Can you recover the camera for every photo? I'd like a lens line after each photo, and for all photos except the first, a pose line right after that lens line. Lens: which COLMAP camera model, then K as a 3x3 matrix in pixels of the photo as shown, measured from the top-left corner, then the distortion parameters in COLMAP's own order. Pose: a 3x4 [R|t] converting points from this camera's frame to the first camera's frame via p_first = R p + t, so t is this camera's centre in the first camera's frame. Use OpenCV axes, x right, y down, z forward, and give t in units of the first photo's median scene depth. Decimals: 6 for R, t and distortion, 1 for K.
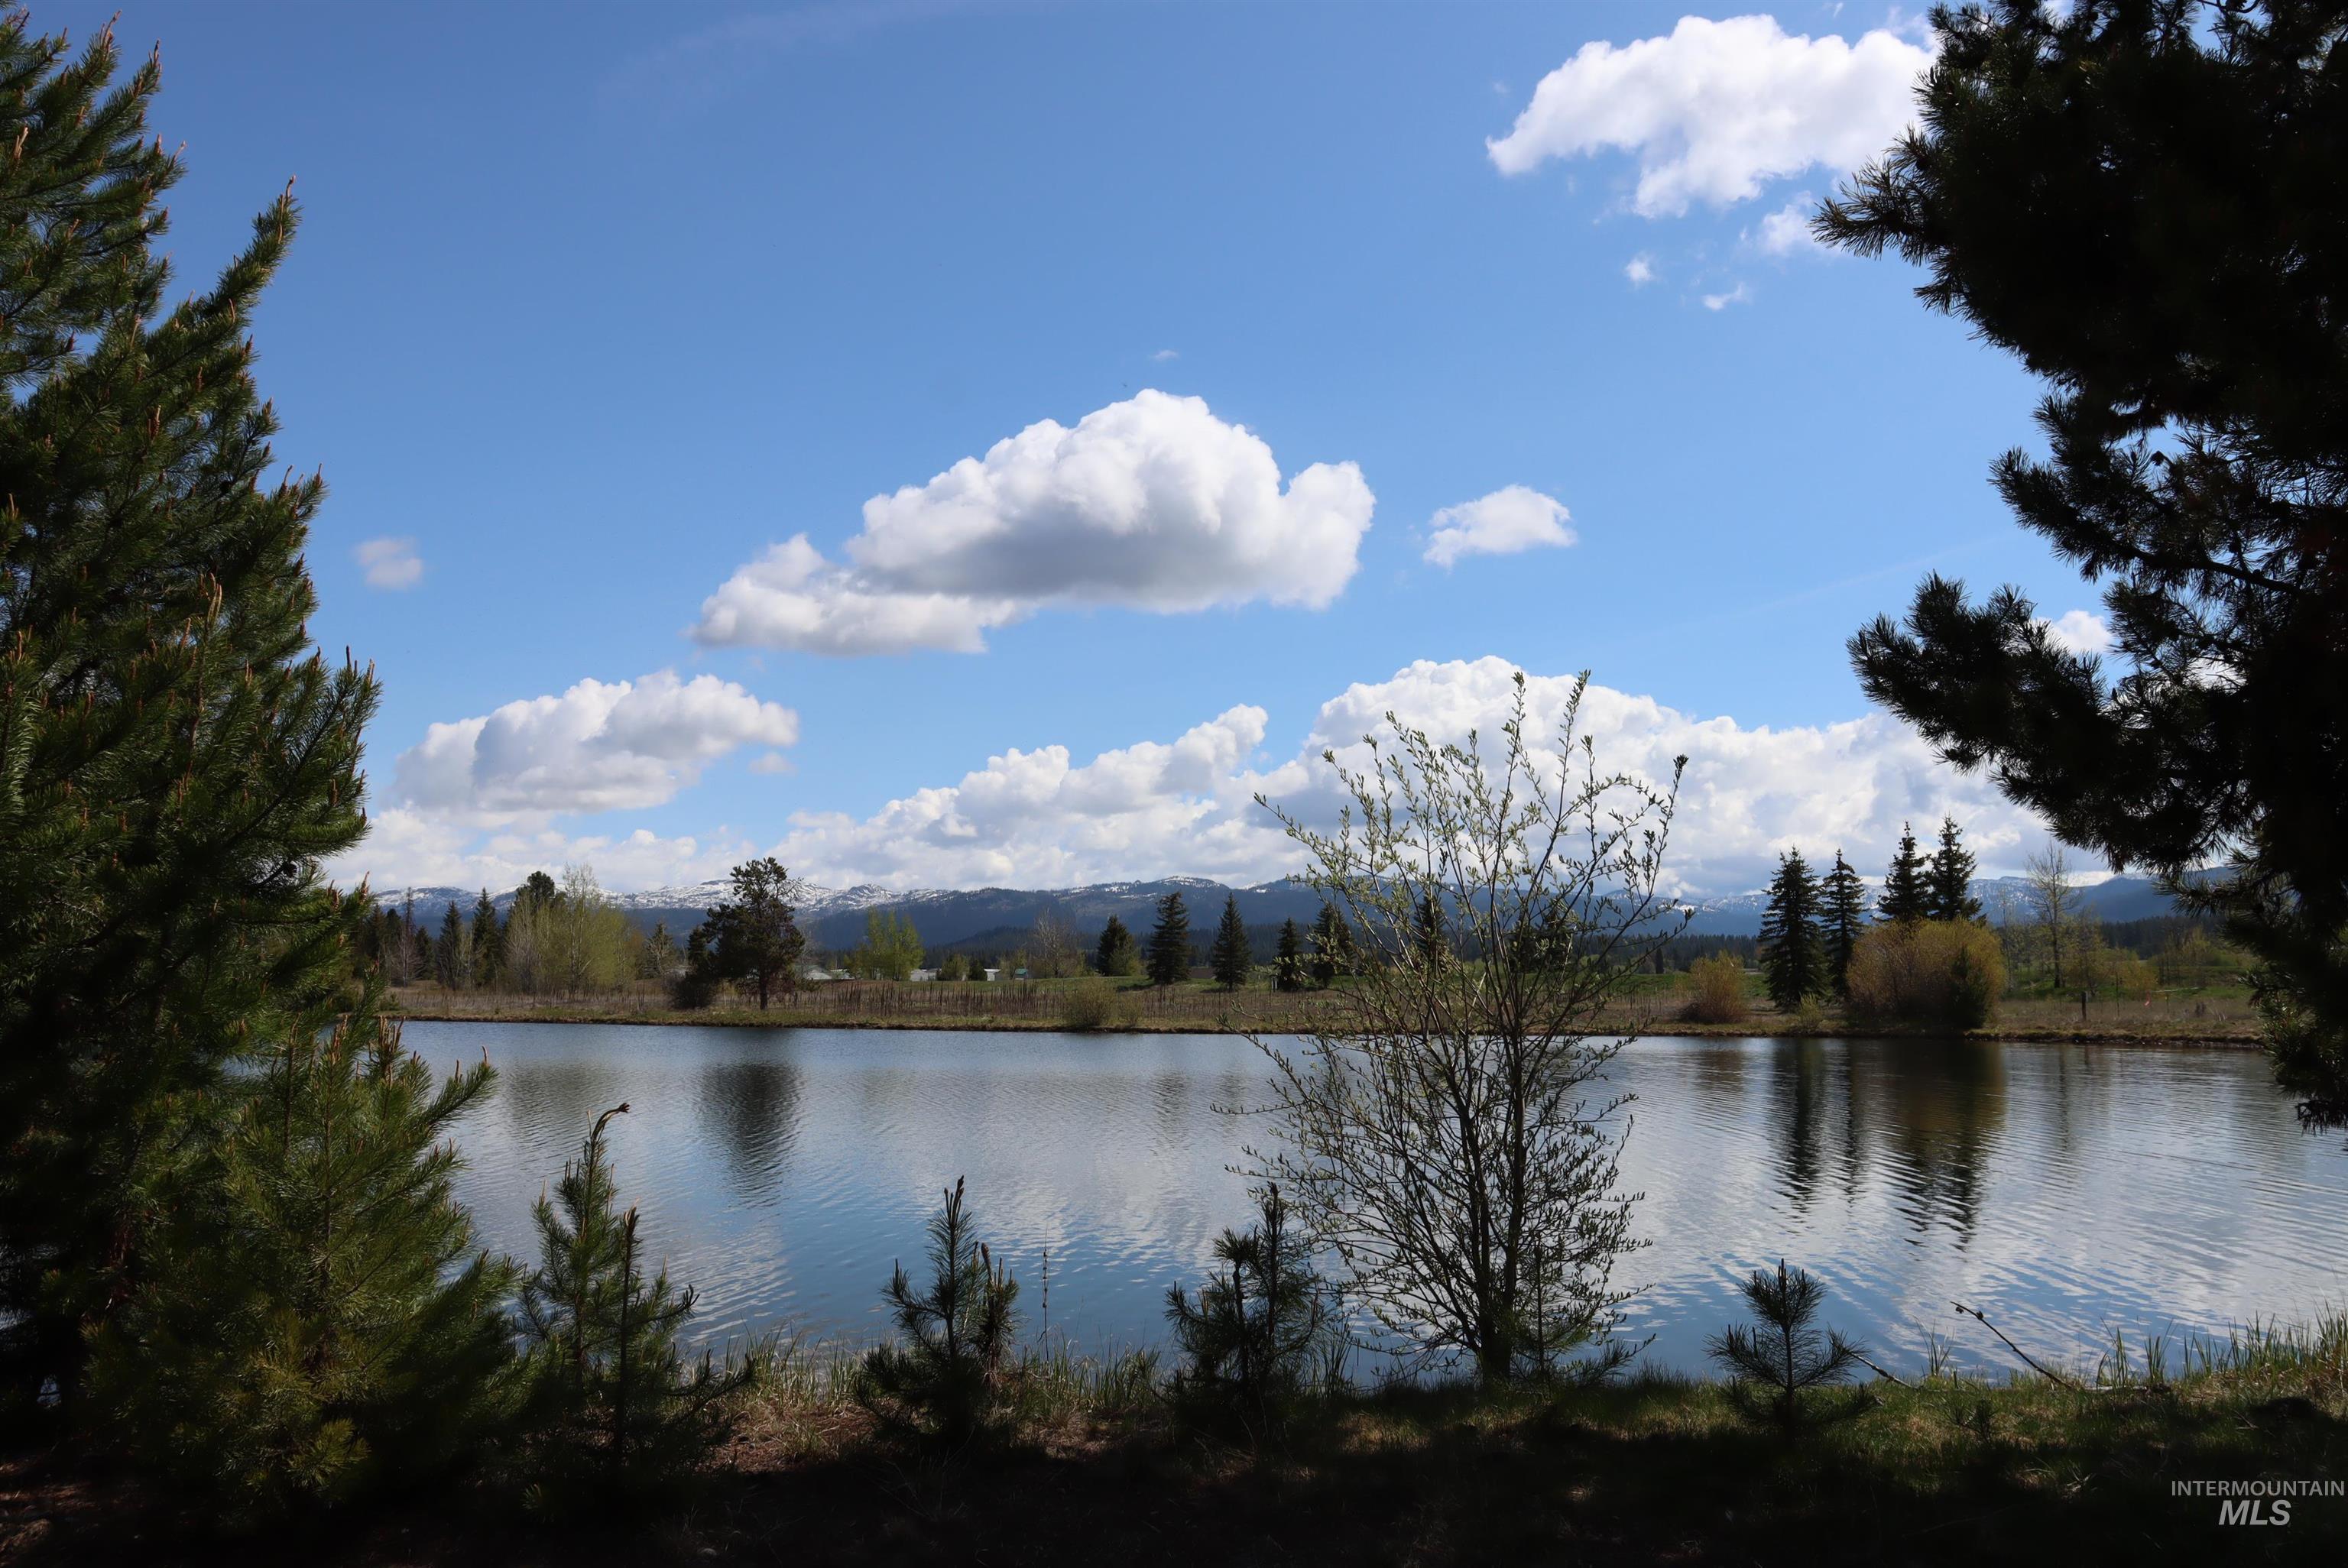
lens RADIAL K [[1865.2, 0, 1161.2], [0, 1865.2, 774.1], [0, 0, 1]] dist [-0.084636, 0.060362]
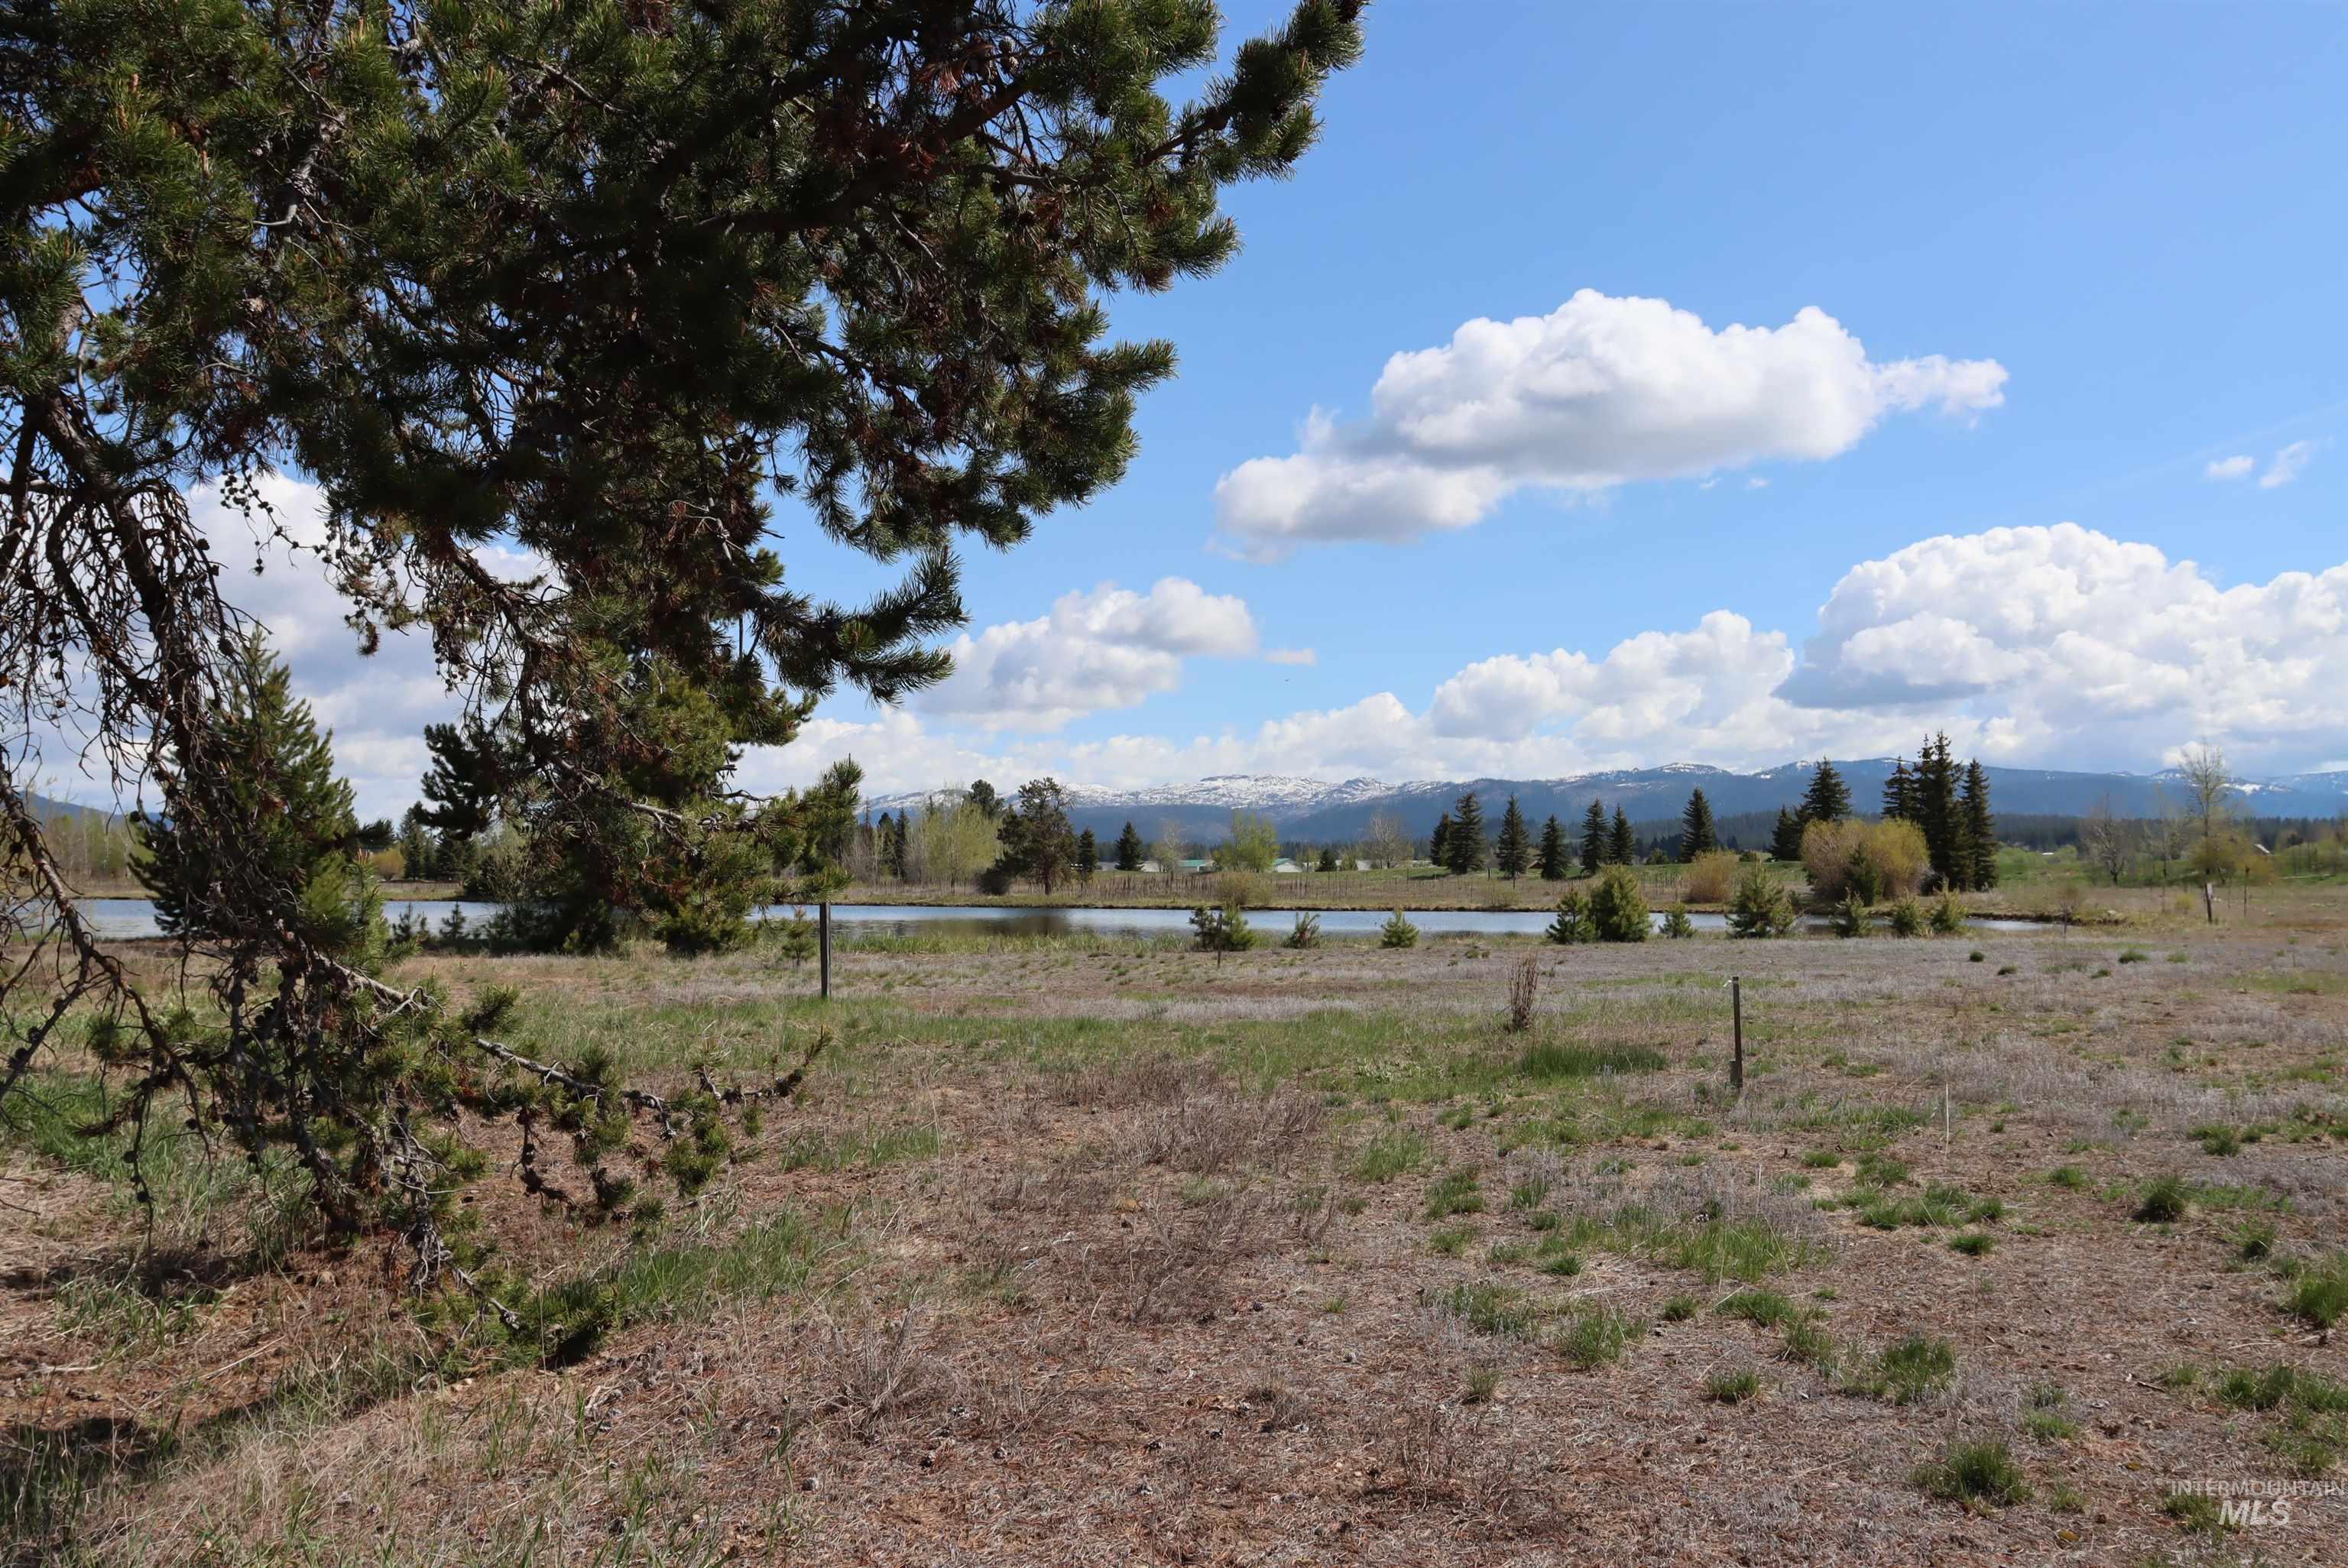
lens RADIAL K [[1865.2, 0, 1161.2], [0, 1865.2, 774.1], [0, 0, 1]] dist [-0.084636, 0.060362]
pose [[0.965015, -0.018397, -0.261547, 0.125528], [0.033511, 0.998008, 0.053445, -0.014540], [0.260043, -0.060340, 0.963710, -0.136912]]
